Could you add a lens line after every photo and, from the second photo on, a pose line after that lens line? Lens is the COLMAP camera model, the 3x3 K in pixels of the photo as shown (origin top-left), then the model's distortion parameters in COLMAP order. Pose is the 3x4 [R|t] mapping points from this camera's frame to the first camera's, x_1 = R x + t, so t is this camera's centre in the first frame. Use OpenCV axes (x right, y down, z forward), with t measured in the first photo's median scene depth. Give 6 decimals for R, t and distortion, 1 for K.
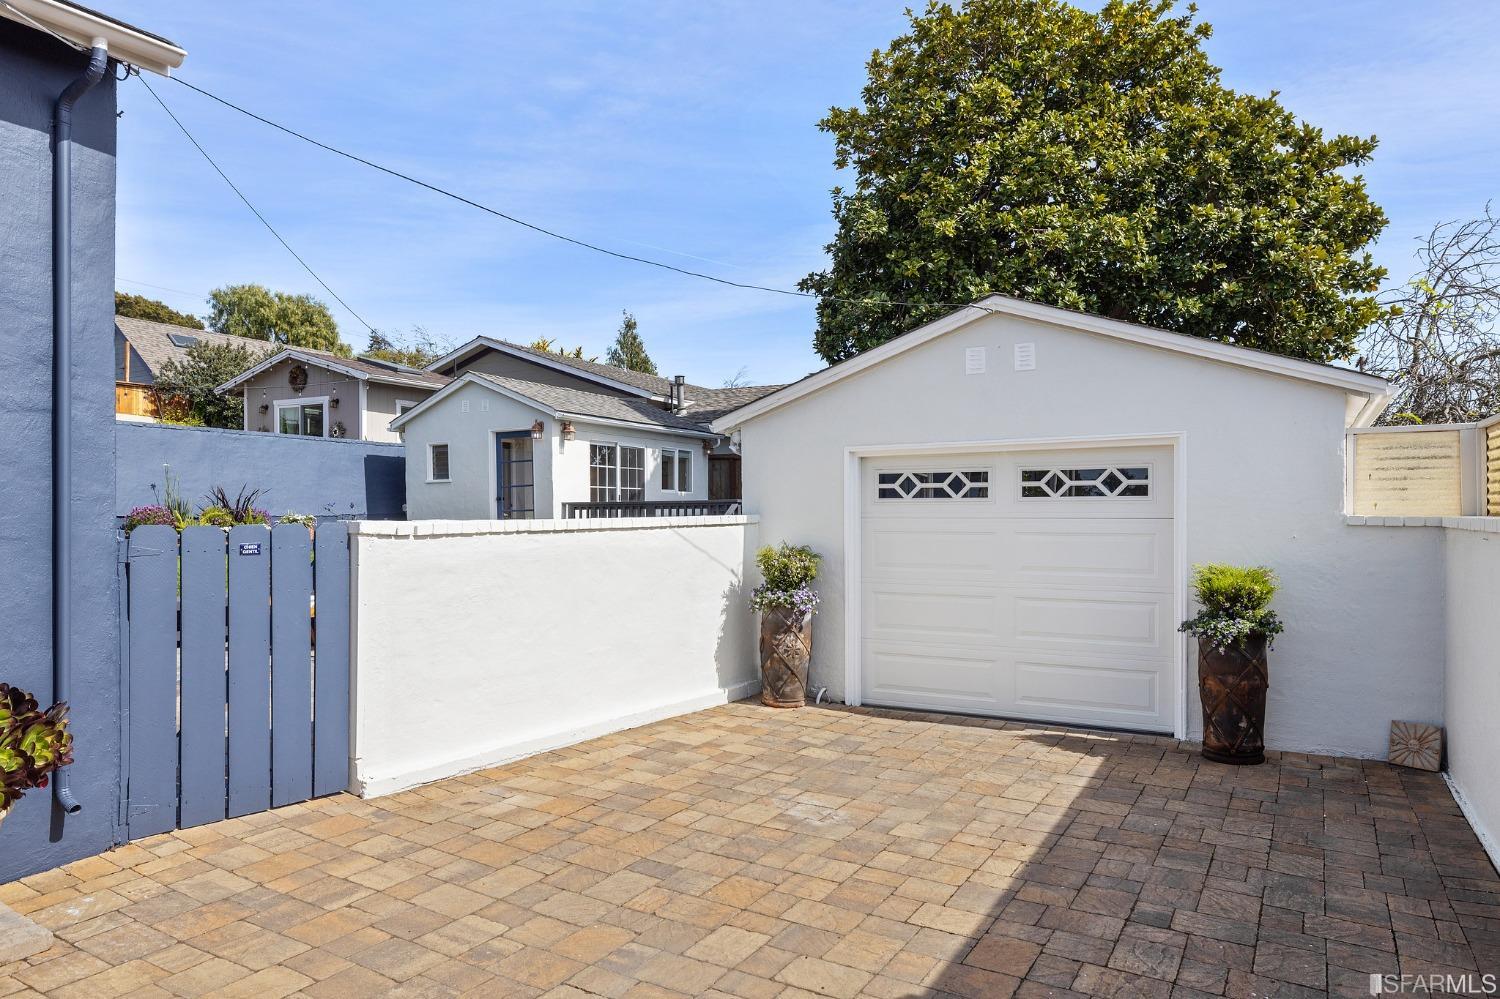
lens RADIAL K [[968.7, 0, 749.0], [0, 968.7, 510.9], [0, 0, 1]] dist [0.001897, 0.002358]
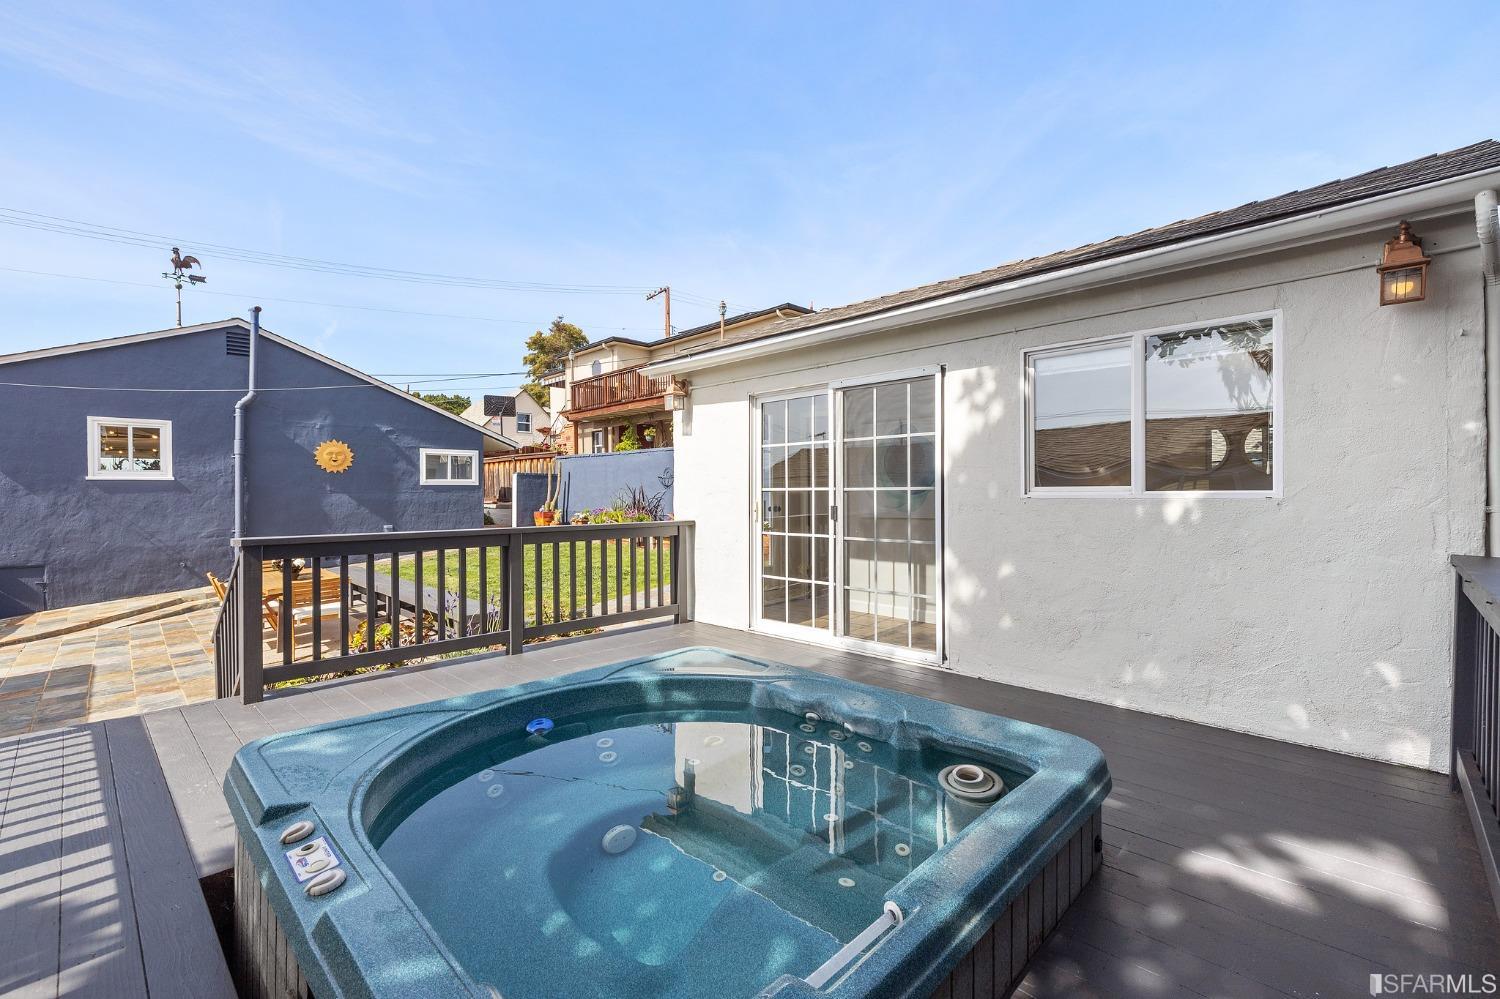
lens RADIAL K [[631.0, 0, 750.0], [0, 631.0, 499.5], [0, 0, 1]] dist [0.002939, 0.000767]
pose [[-0.274333, 0.015708, -0.961506, 0.310024], [0.009334, 0.999863, 0.013671, -0.051738], [0.961589, -0.005224, -0.274442, 2.289160]]
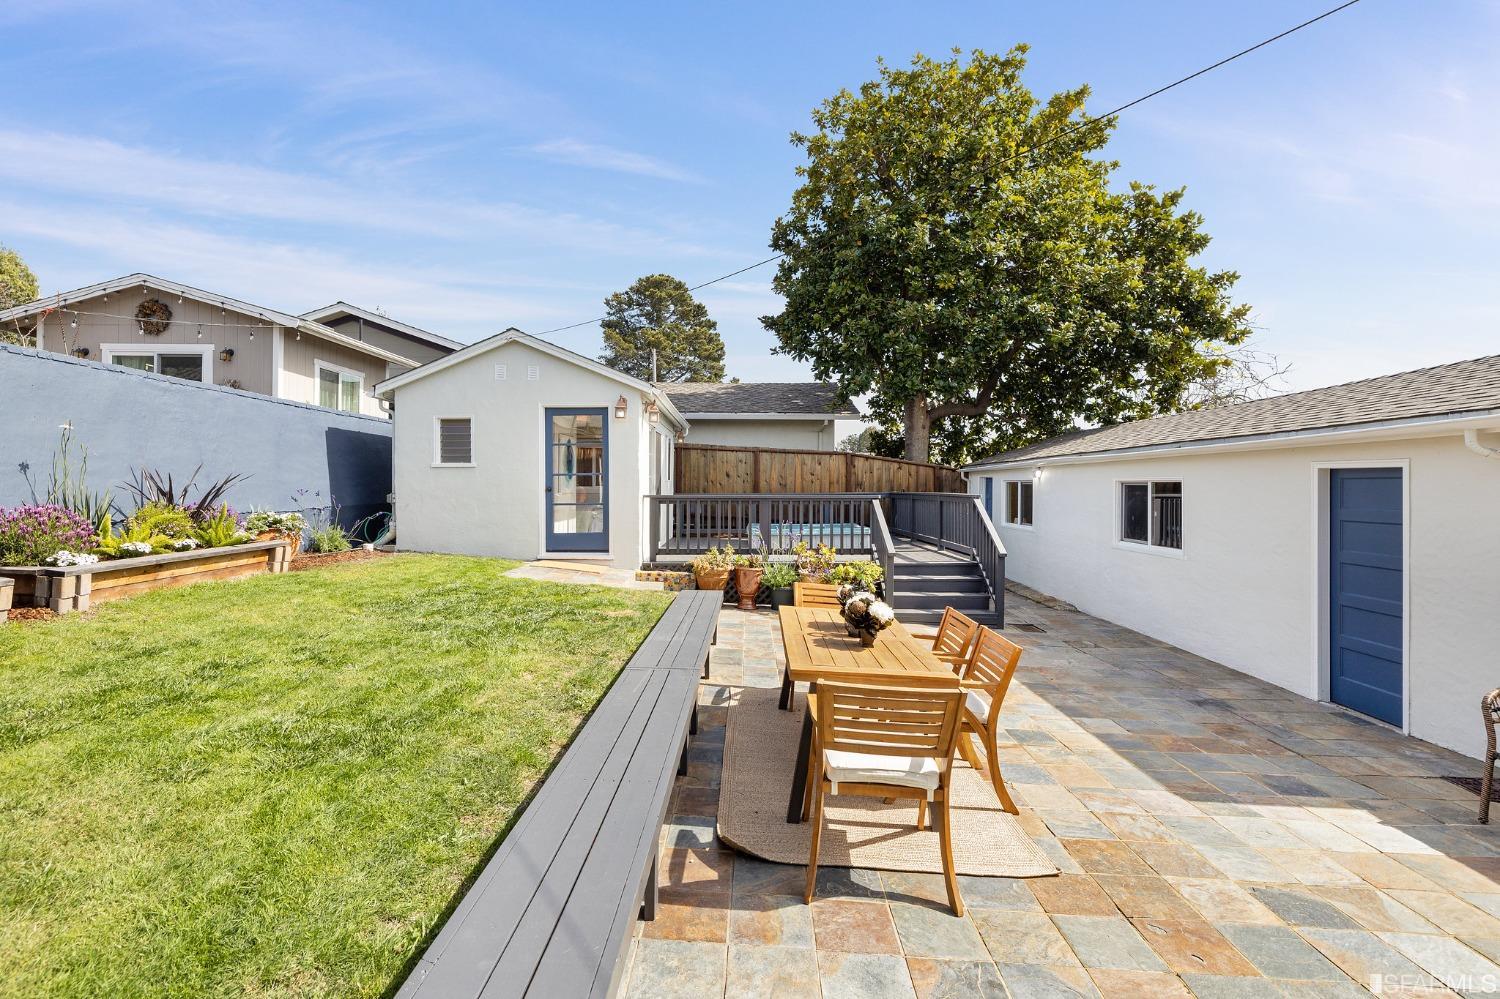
lens RADIAL K [[668.2, 0, 743.1], [0, 668.2, 483.5], [0, 0, 1]] dist [-0.000831, -0.000150]
pose [[0.884074, 0.012323, 0.467185, -0.781913], [-0.010758, 0.999924, -0.006017, -0.032536], [-0.467223, 0.000293, 0.884139, 0.889931]]
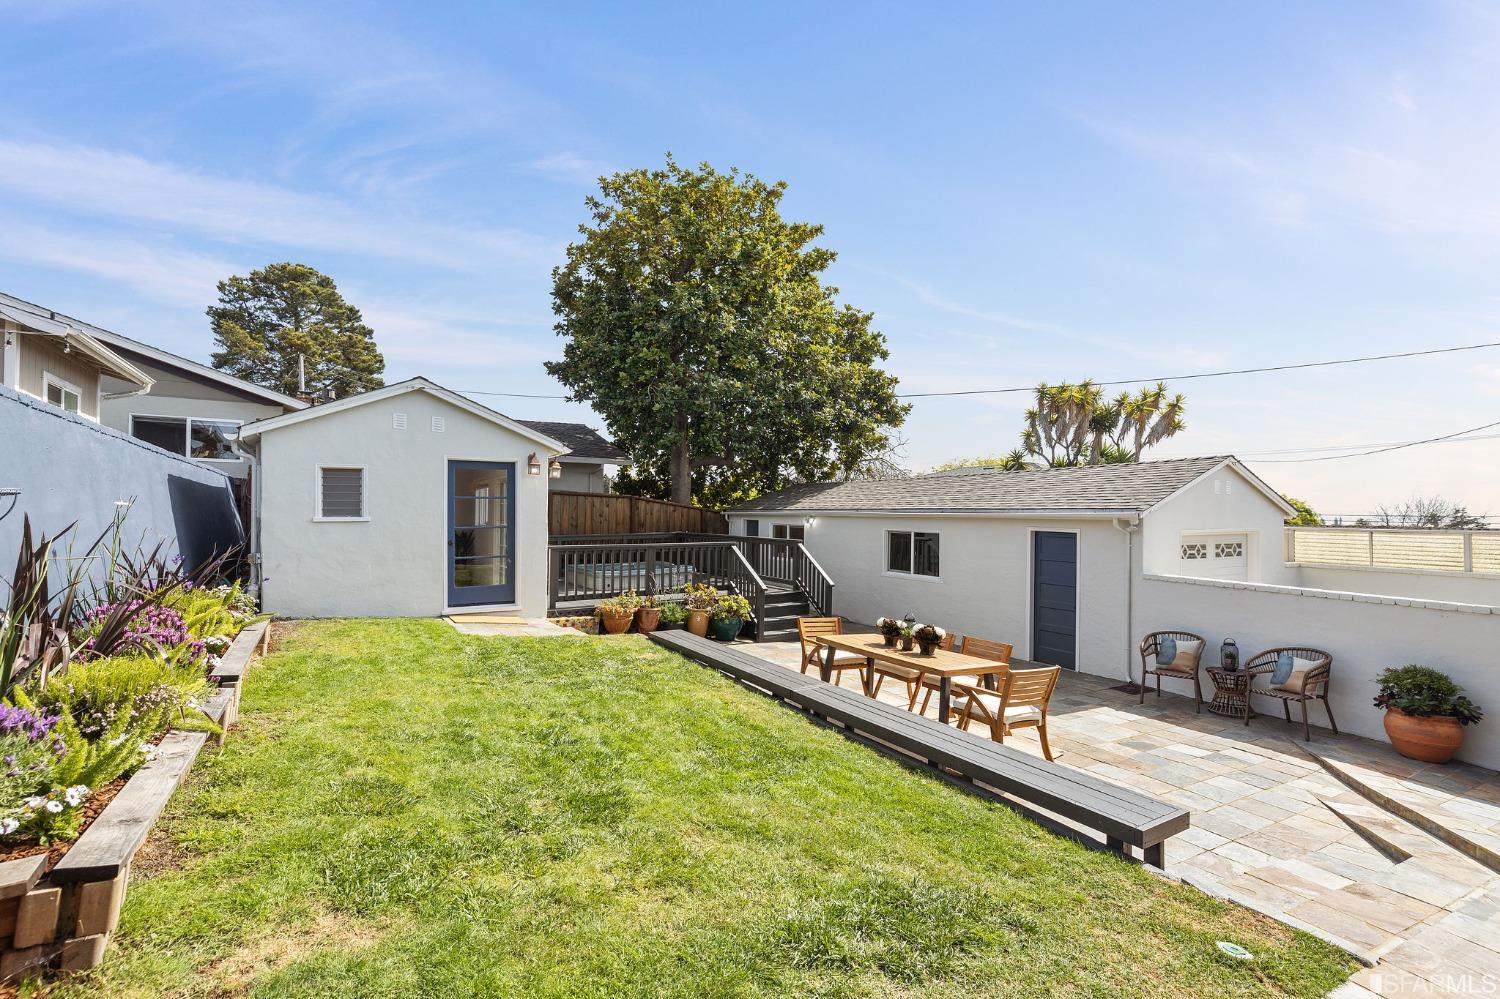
lens RADIAL K [[660.7, 0, 746.9], [0, 660.7, 512.0], [0, 0, 1]] dist [0.000145, 0.000005]
pose [[0.500281, 0.010922, 0.865794, -1.265162], [-0.013878, 0.999893, -0.004594, -0.081442], [-0.865752, -0.009717, 0.500379, 1.070876]]
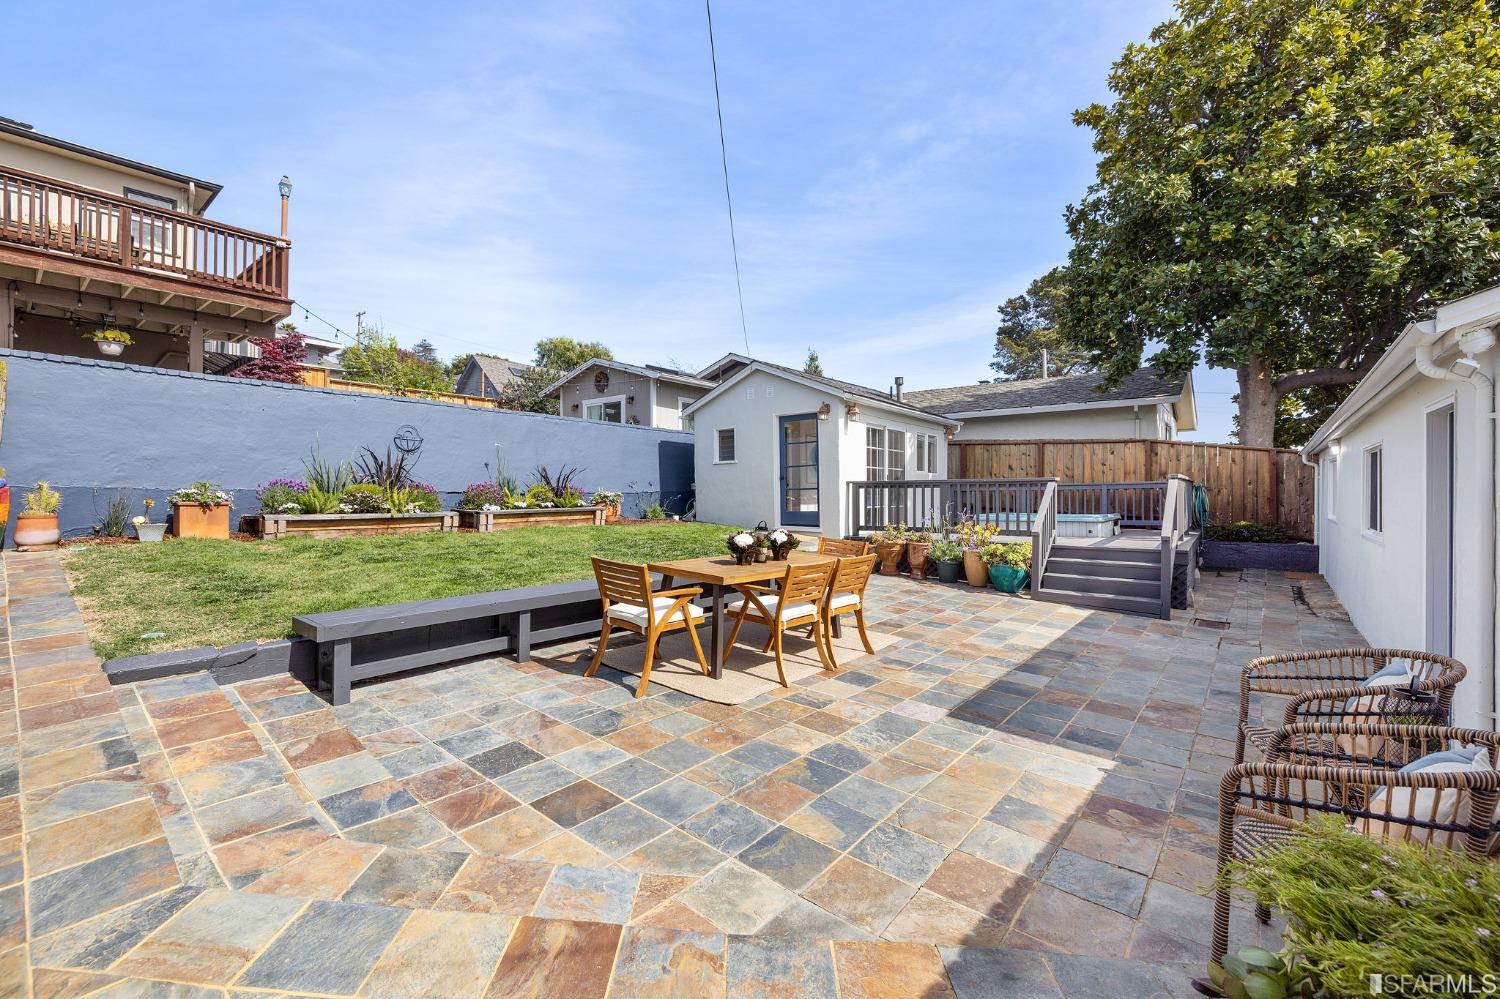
lens RADIAL K [[626.2, 0, 747.1], [0, 626.2, 496.0], [0, 0, 1]] dist [0.000173, 0.000106]
pose [[0.983356, 0.005939, -0.181593, -0.352944], [-0.004742, 0.999964, 0.007022, 0.005686], [0.181628, -0.006044, 0.983349, 0.641593]]
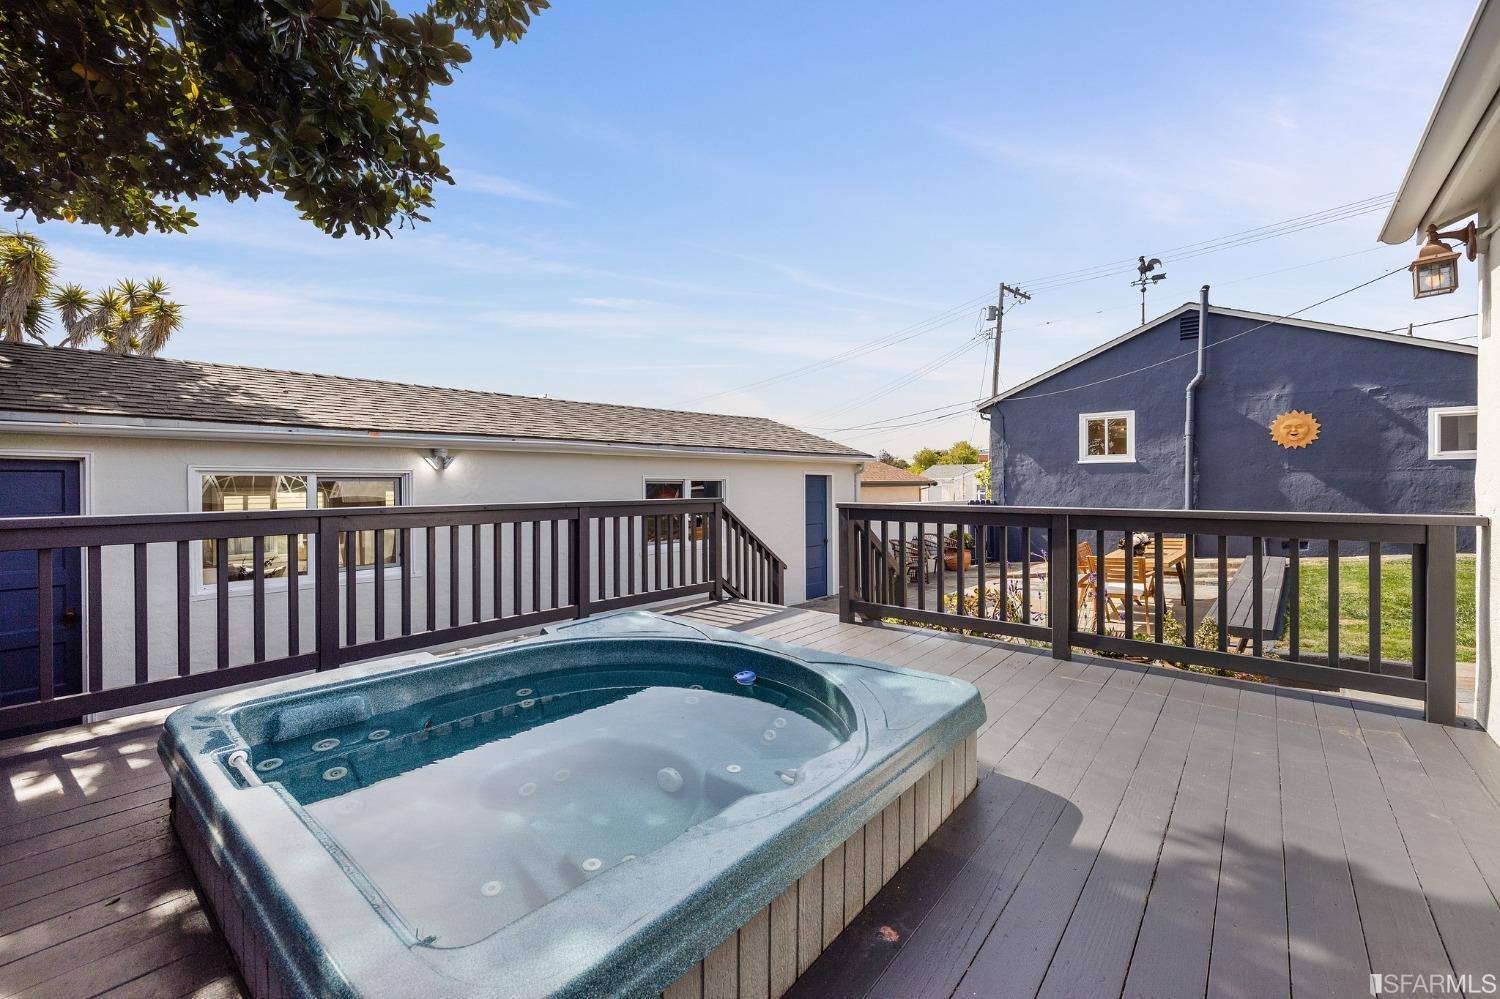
lens RADIAL K [[637.8, 0, 746.1], [0, 637.8, 485.6], [0, 0, 1]] dist [0.001467, 0.000180]
pose [[-0.977586, 0.009611, 0.210318, -0.056739], [0.010099, 0.999948, 0.001243, -0.040429], [-0.210295, 0.003340, -0.977632, 2.453080]]
